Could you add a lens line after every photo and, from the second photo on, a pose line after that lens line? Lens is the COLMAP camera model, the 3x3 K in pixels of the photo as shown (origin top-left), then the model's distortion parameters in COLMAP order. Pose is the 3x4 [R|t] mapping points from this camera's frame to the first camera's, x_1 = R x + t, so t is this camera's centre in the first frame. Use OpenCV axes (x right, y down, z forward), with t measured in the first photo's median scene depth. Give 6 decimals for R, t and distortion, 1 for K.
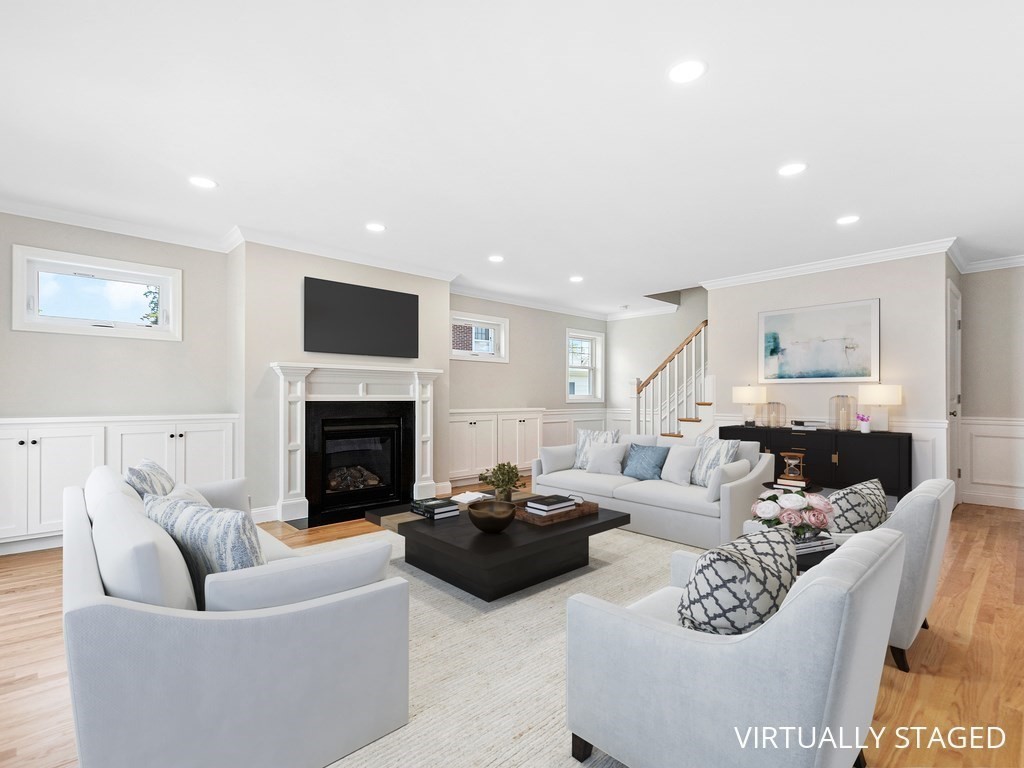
lens RADIAL K [[495.8, 0, 501.8], [0, 495.8, 395.3], [0, 0, 1]] dist [0.004909, -0.002138]
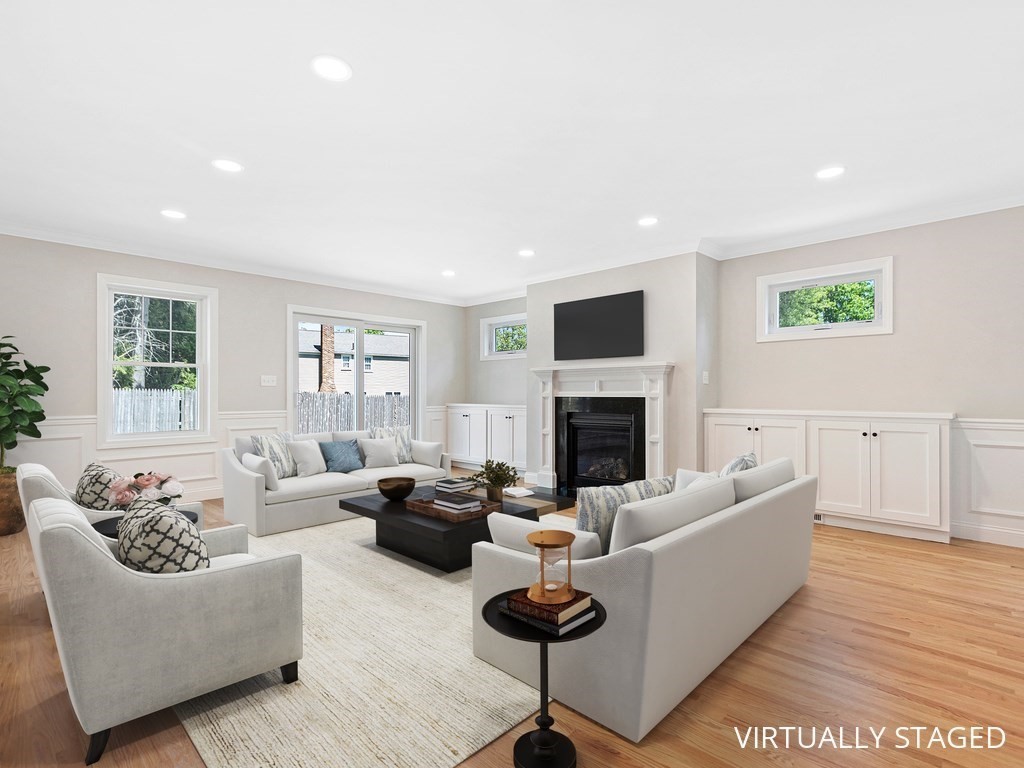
lens RADIAL K [[516.1, 0, 542.3], [0, 516.1, 397.3], [0, 0, 1]] dist [0.000753, -0.007789]
pose [[0.098322, 0.005936, -0.995137, 0.769883], [0.002620, 0.999977, 0.006224, 0.004198], [0.995151, -0.003219, 0.098304, 0.714807]]
